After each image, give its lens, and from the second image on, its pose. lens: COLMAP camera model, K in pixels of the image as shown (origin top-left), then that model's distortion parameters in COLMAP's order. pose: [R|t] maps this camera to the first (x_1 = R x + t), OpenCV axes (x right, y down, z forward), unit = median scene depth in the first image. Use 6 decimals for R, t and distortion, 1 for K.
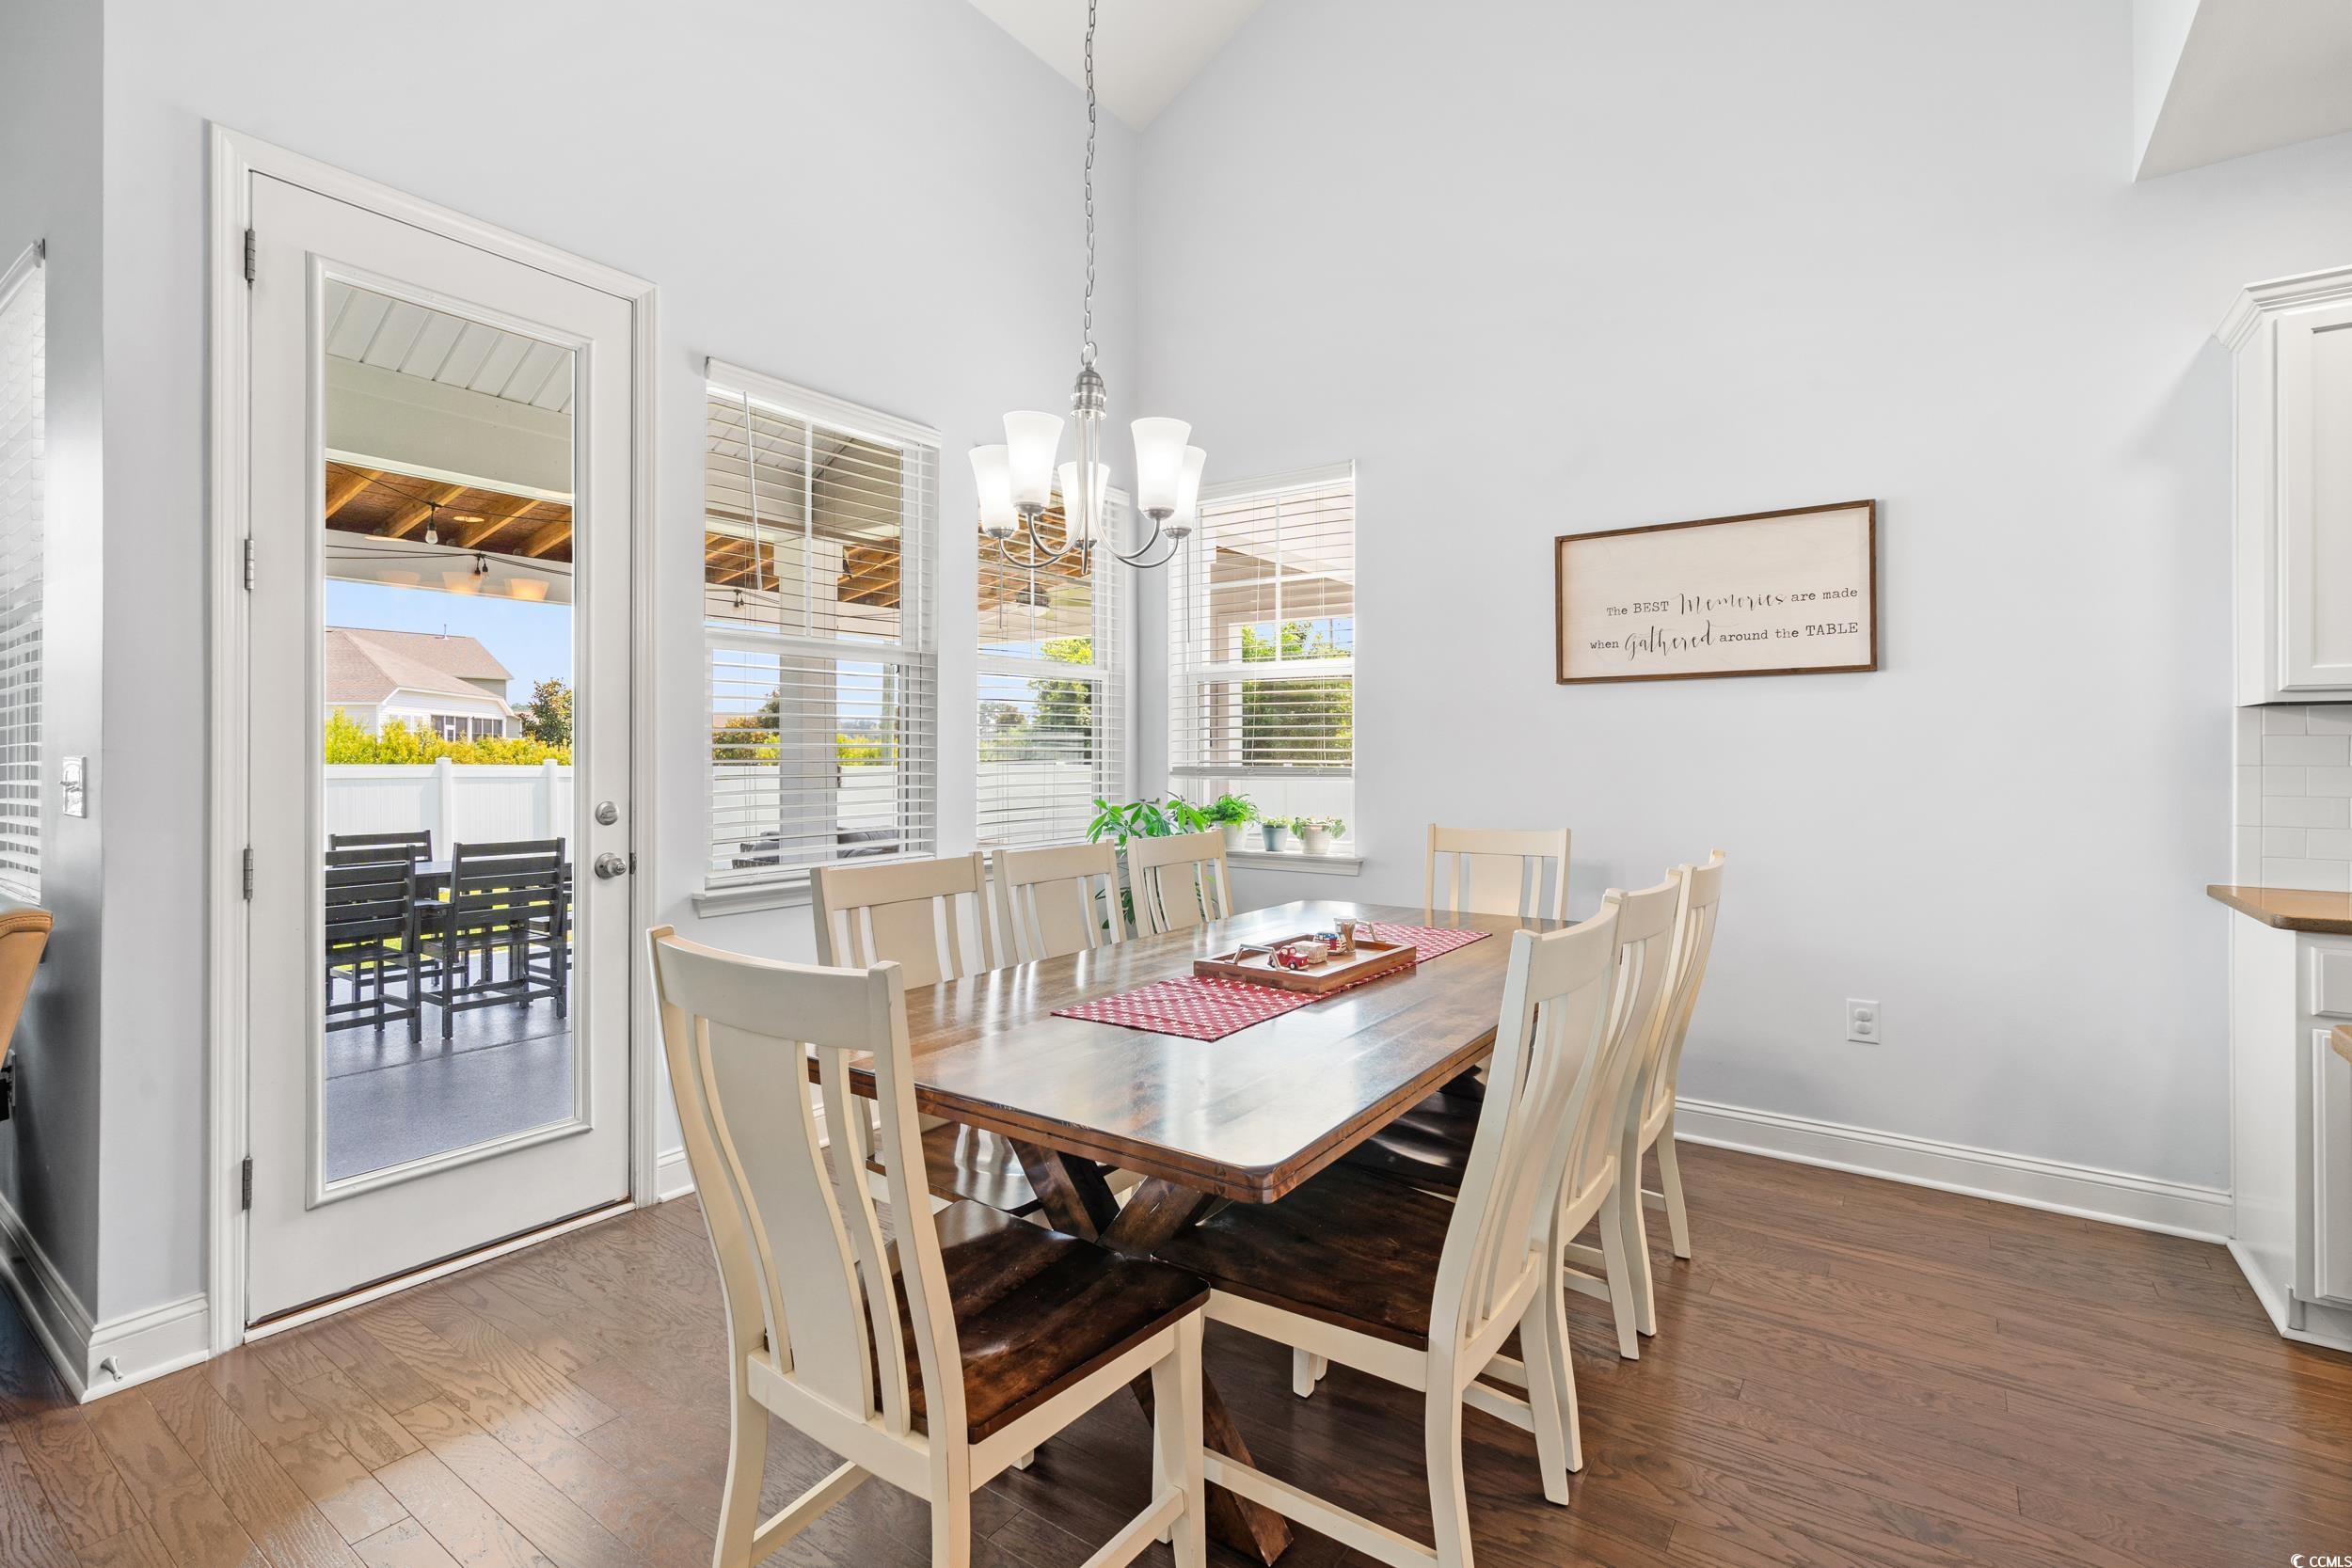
lens RADIAL K [[1073.3, 0, 1166.9], [0, 1073.3, 758.2], [0, 0, 1]] dist [-0.007798, 0.003002]
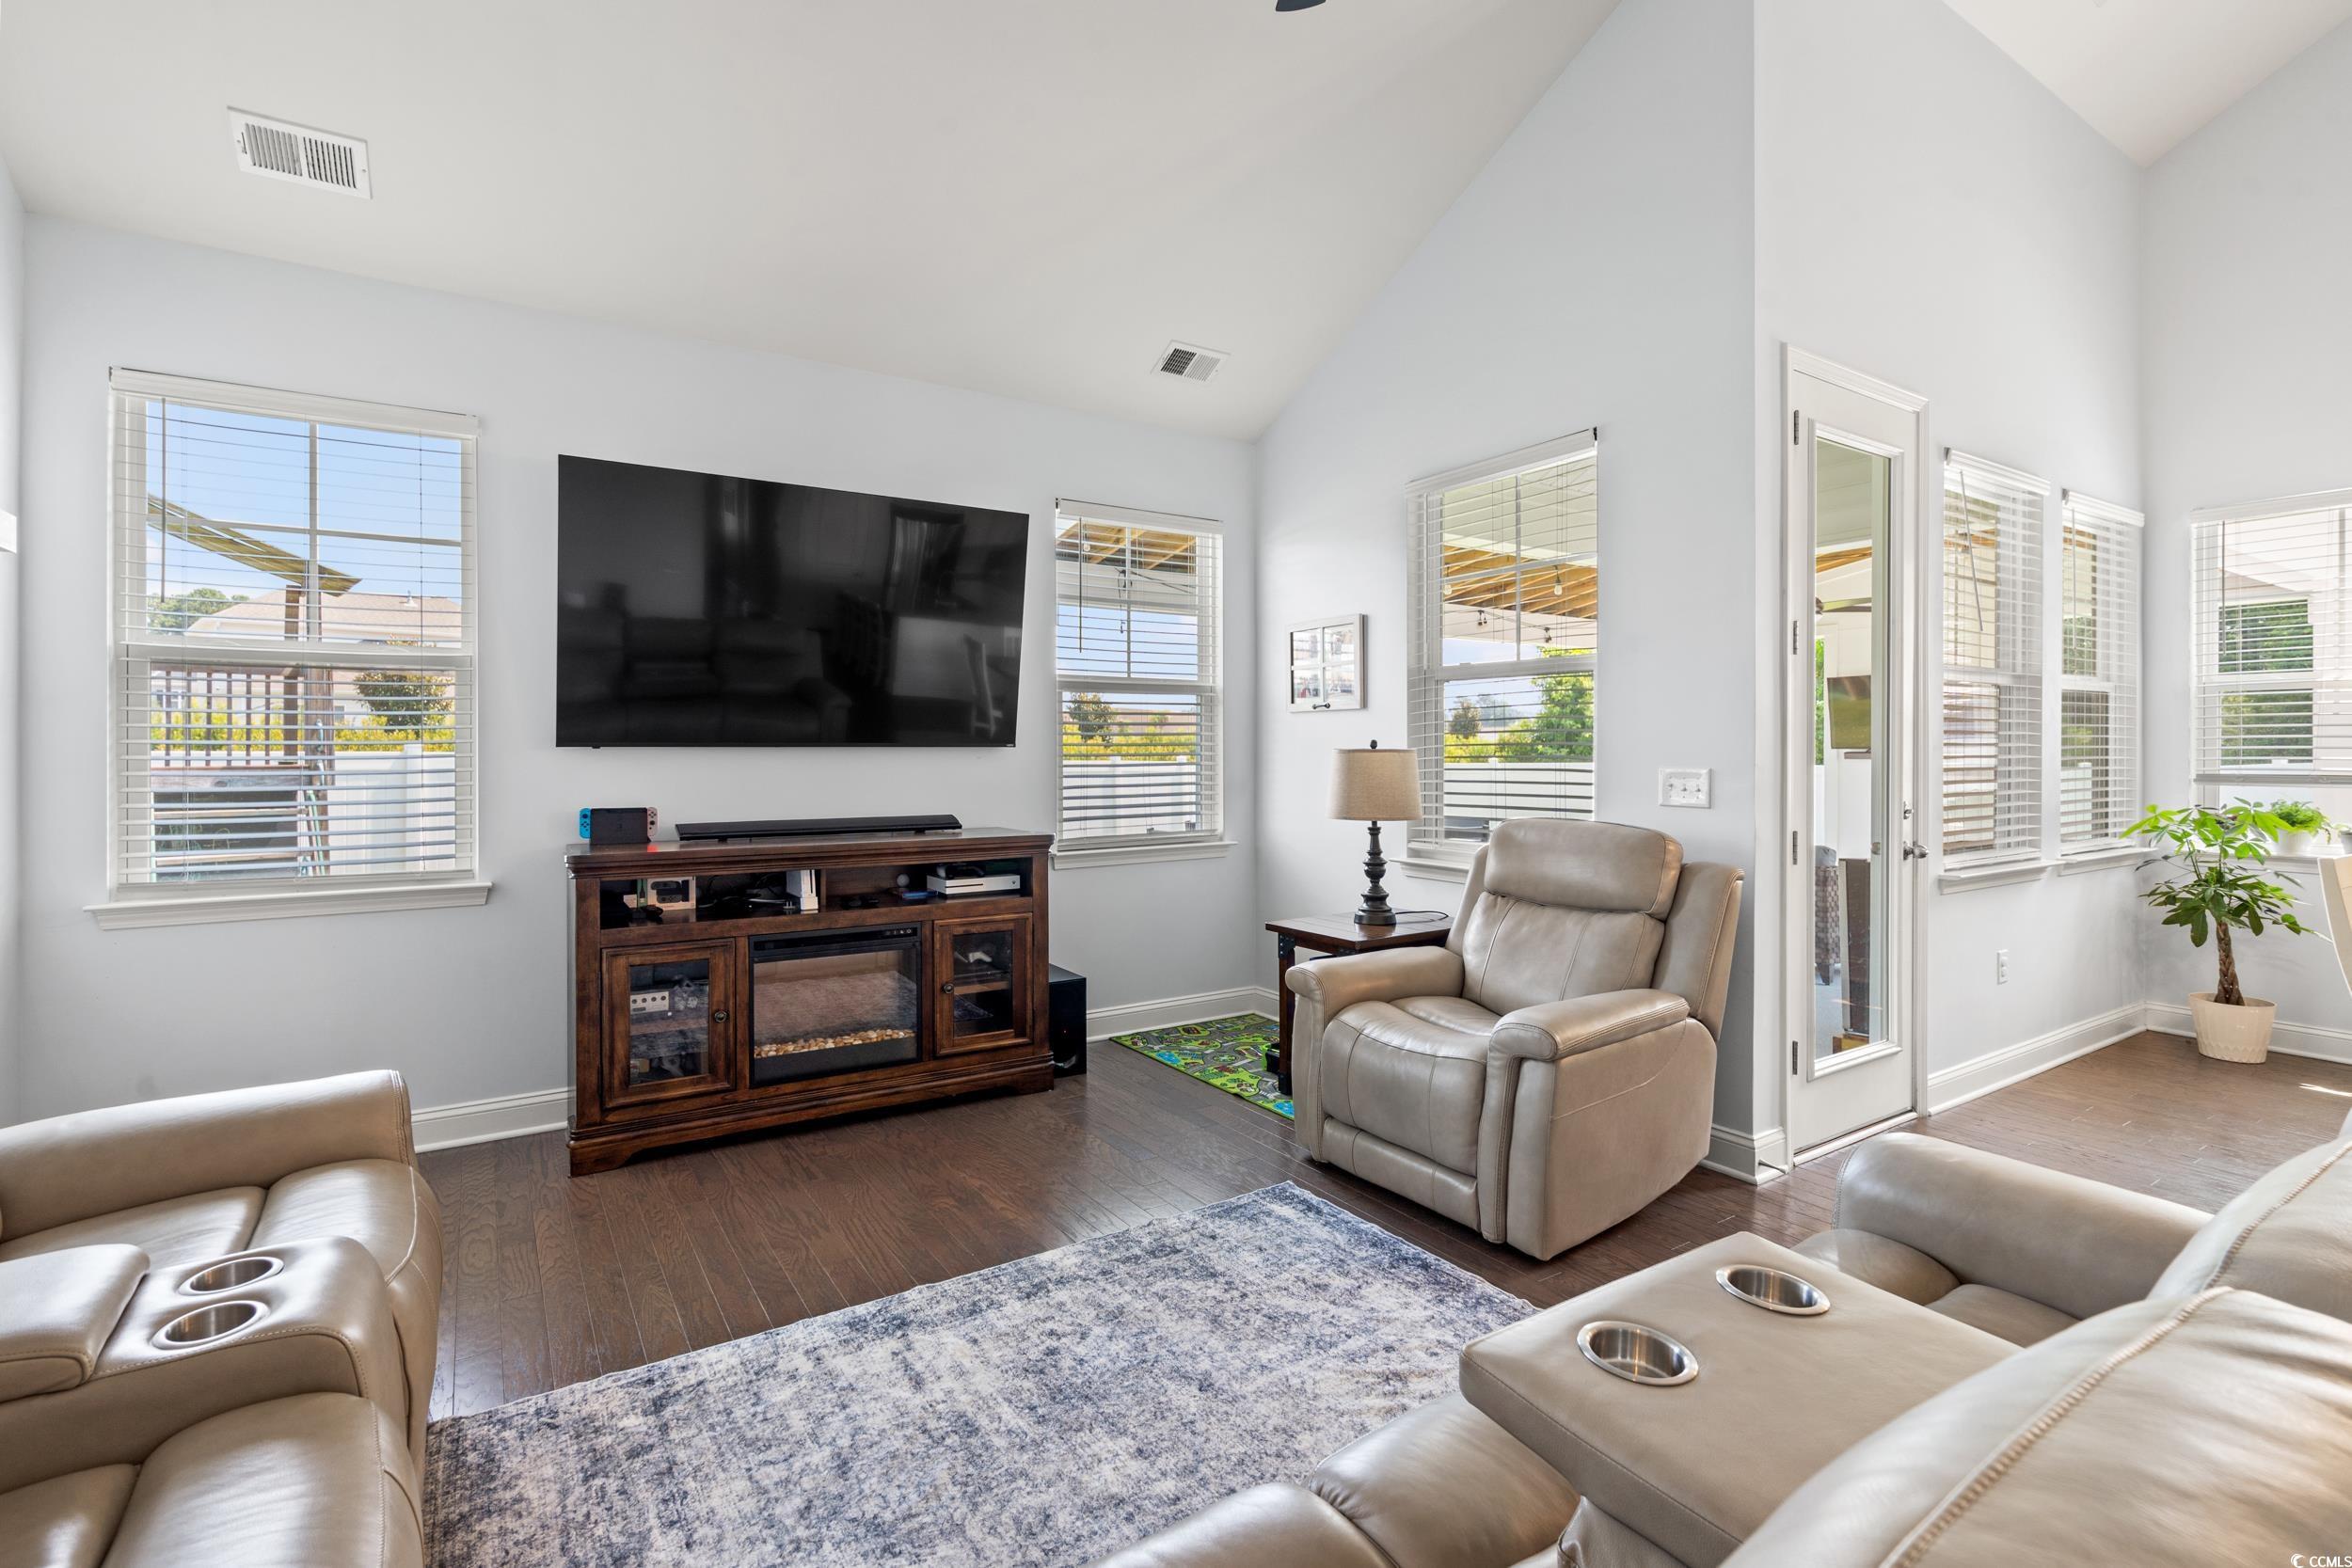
lens RADIAL K [[1073.3, 0, 1168.1], [0, 1073.3, 752.1], [0, 0, 1]] dist [-0.007798, 0.003002]
pose [[0.929578, -0.000045, -0.368626, -0.914180], [-0.000871, 0.999997, -0.002319, -0.015825], [0.368625, 0.002477, 0.929575, -0.564065]]
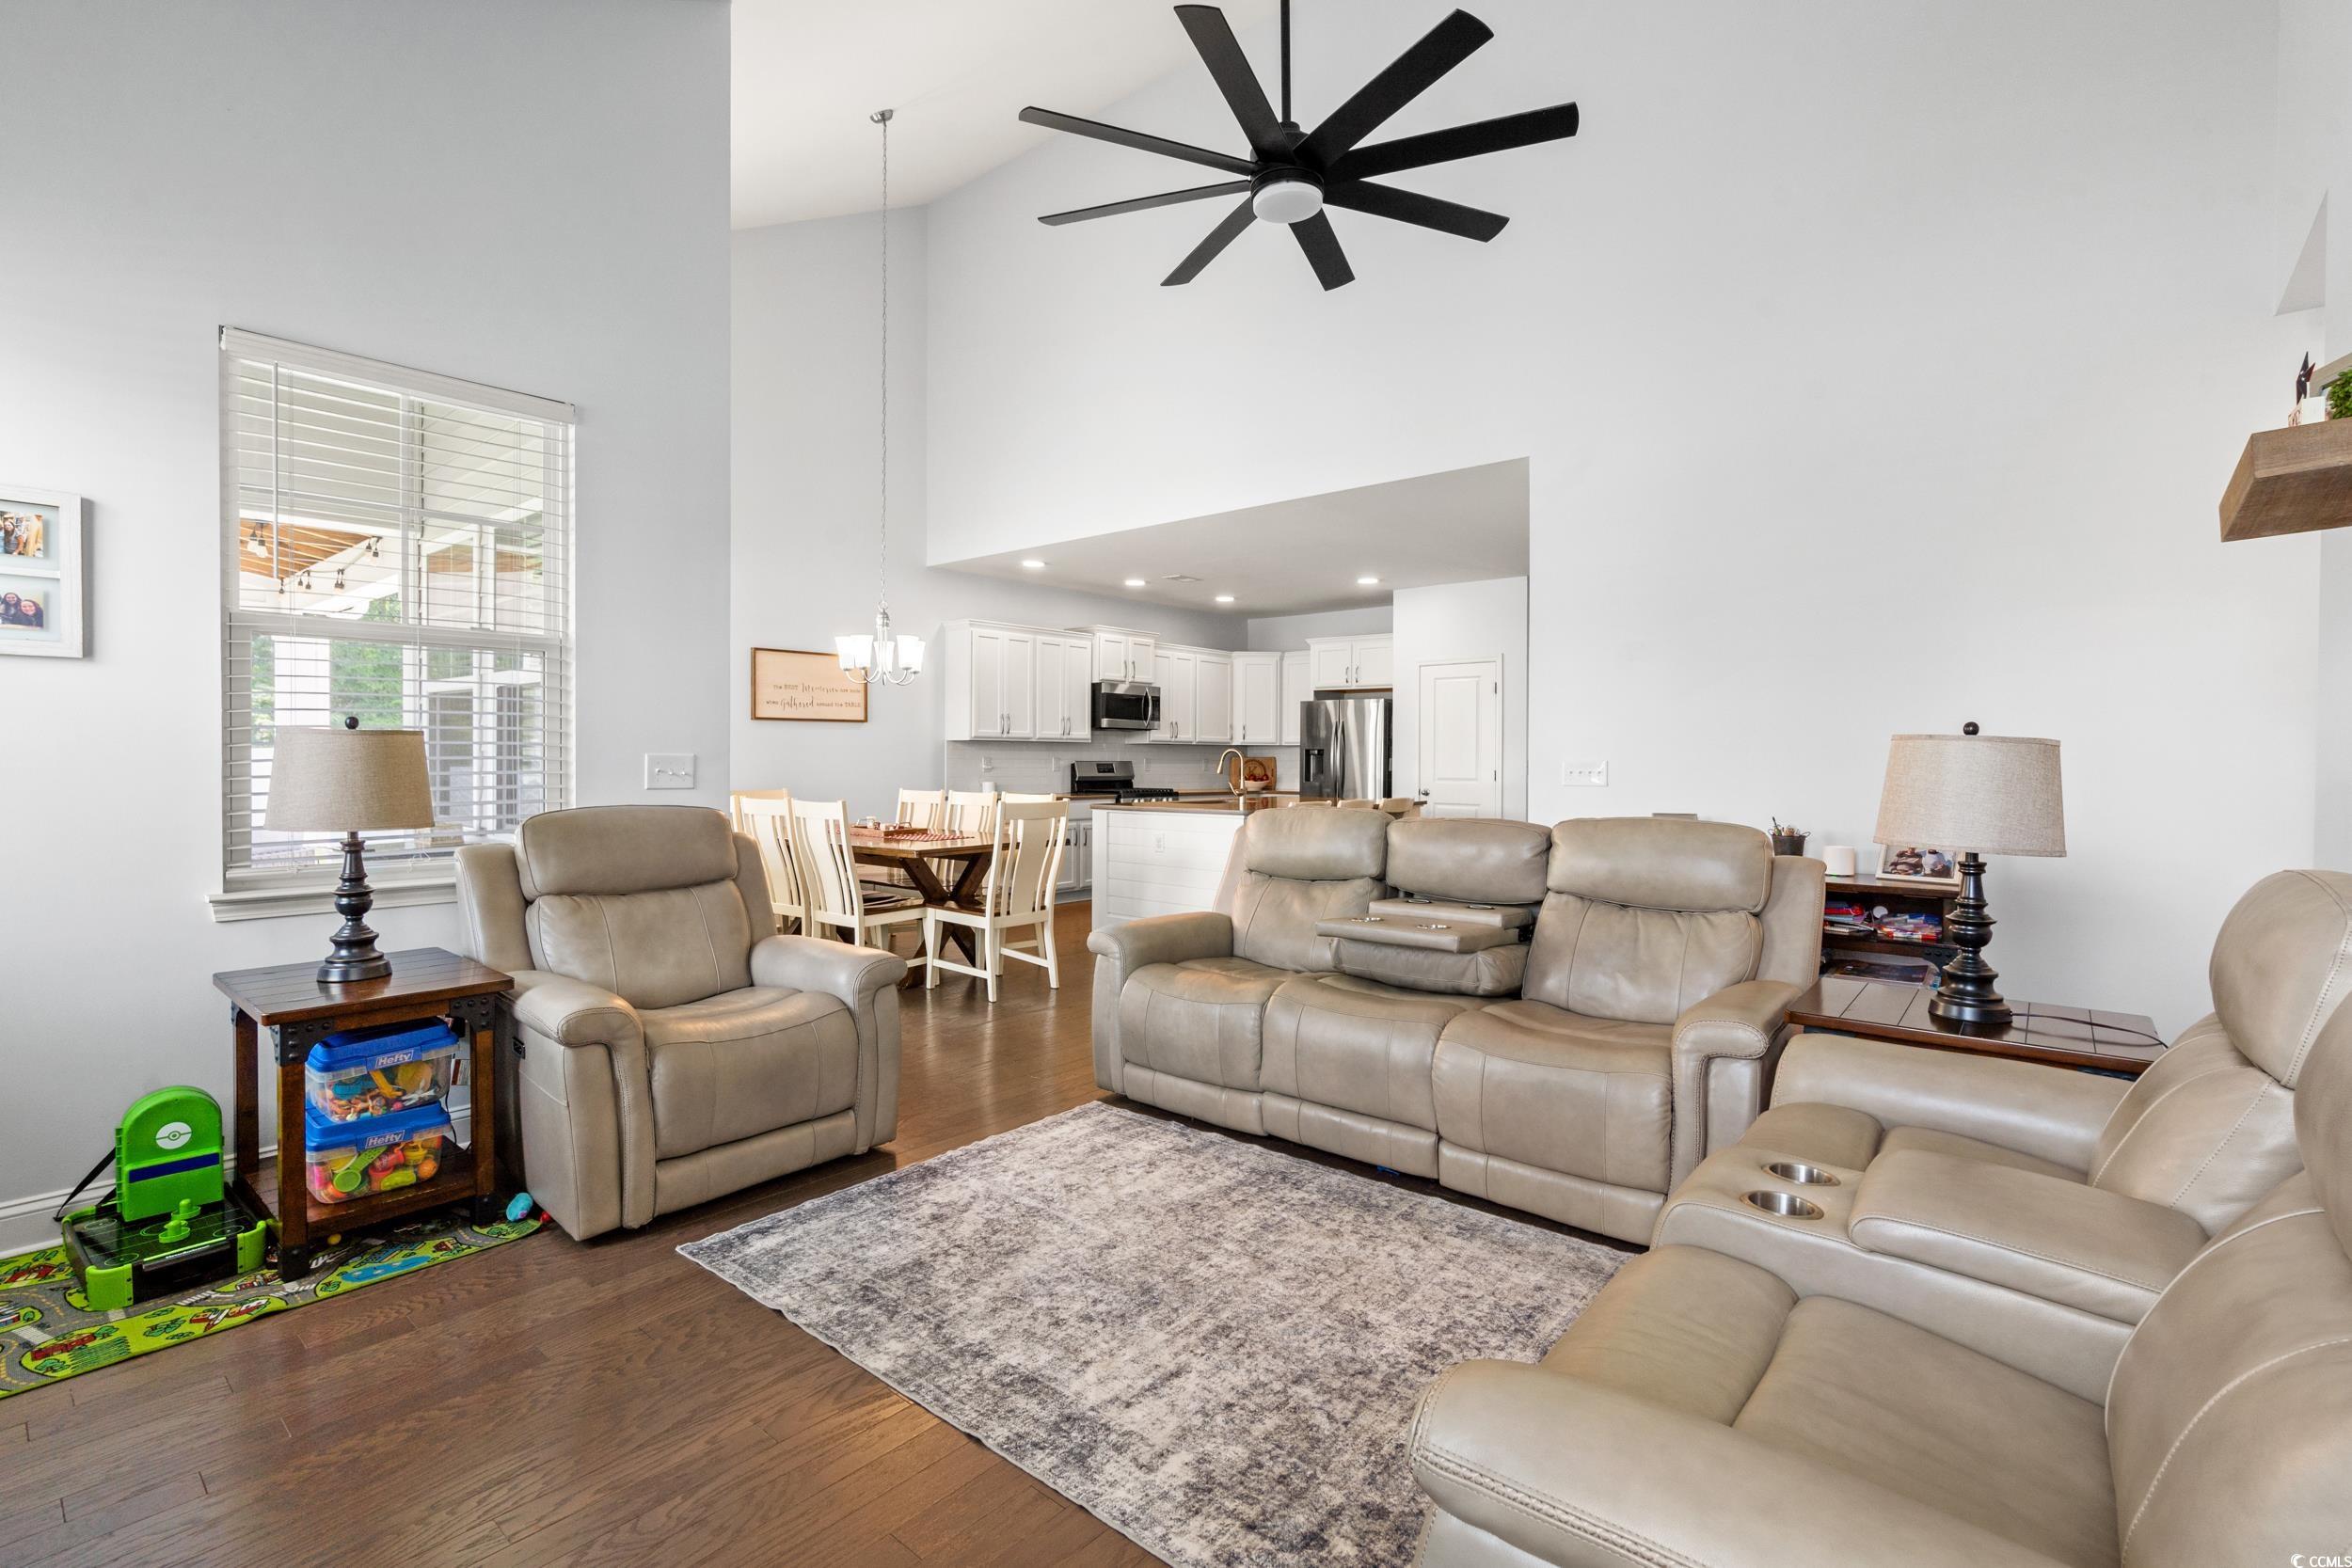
lens RADIAL K [[1073.3, 0, 1163.6], [0, 1073.3, 780.7], [0, 0, 1]] dist [-0.007798, 0.003002]
pose [[0.094888, -0.022201, 0.995240, -2.145150], [-0.001959, 0.999745, 0.022488, -0.000517], [-0.995486, -0.004083, 0.094820, 0.038796]]
